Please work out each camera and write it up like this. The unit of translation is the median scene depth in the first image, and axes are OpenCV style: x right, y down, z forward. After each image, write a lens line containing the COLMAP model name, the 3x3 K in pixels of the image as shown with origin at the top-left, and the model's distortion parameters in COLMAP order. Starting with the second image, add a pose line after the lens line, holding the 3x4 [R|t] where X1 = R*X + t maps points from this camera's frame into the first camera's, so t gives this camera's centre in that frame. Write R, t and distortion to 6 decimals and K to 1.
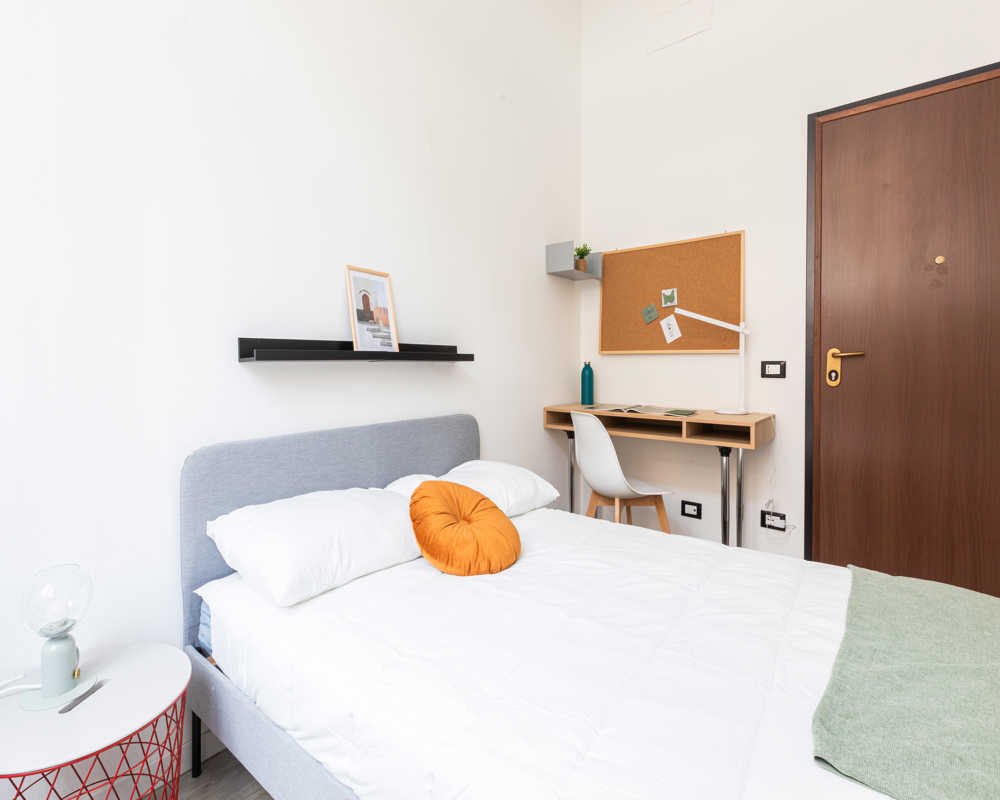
lens RADIAL K [[484.3, 0, 414.5], [0, 484.3, 368.5], [0, 0, 1]] dist [-0.004938, 0.001617]
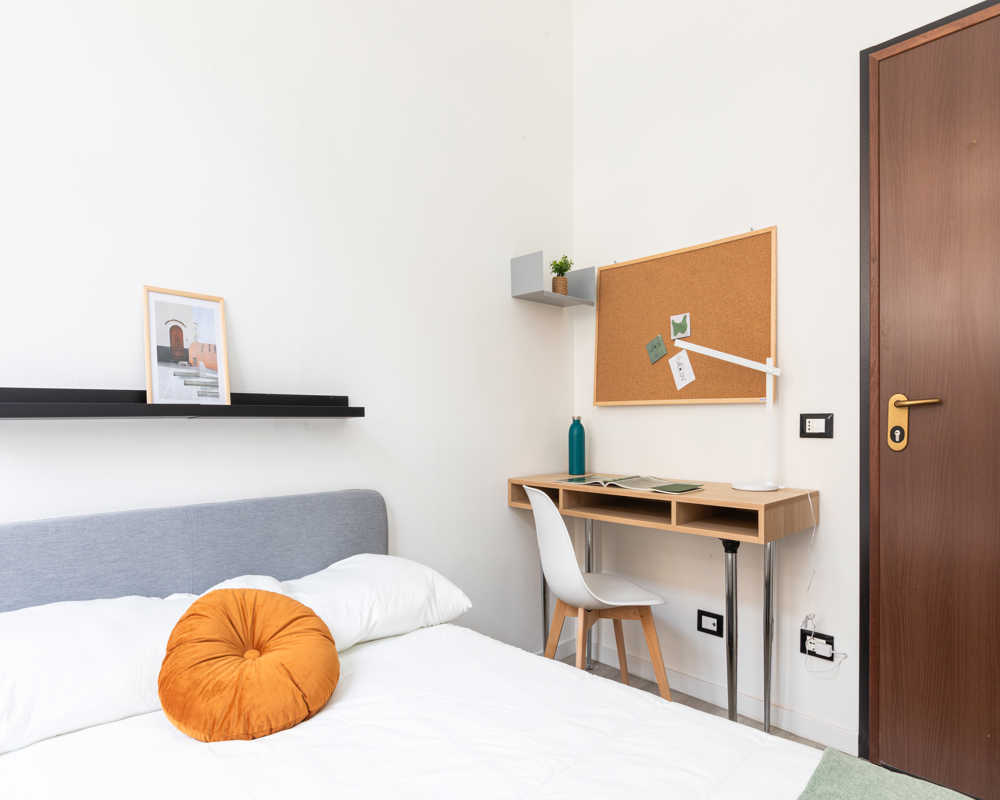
lens RADIAL K [[581.3, 0, 416.7], [0, 581.3, 428.4], [0, 0, 1]] dist [0.000267, -0.007705]
pose [[0.995912, -0.005498, -0.090164, 0.258975], [0.005849, 0.999976, 0.003634, -0.000589], [0.090142, -0.004146, 0.995920, 0.129372]]
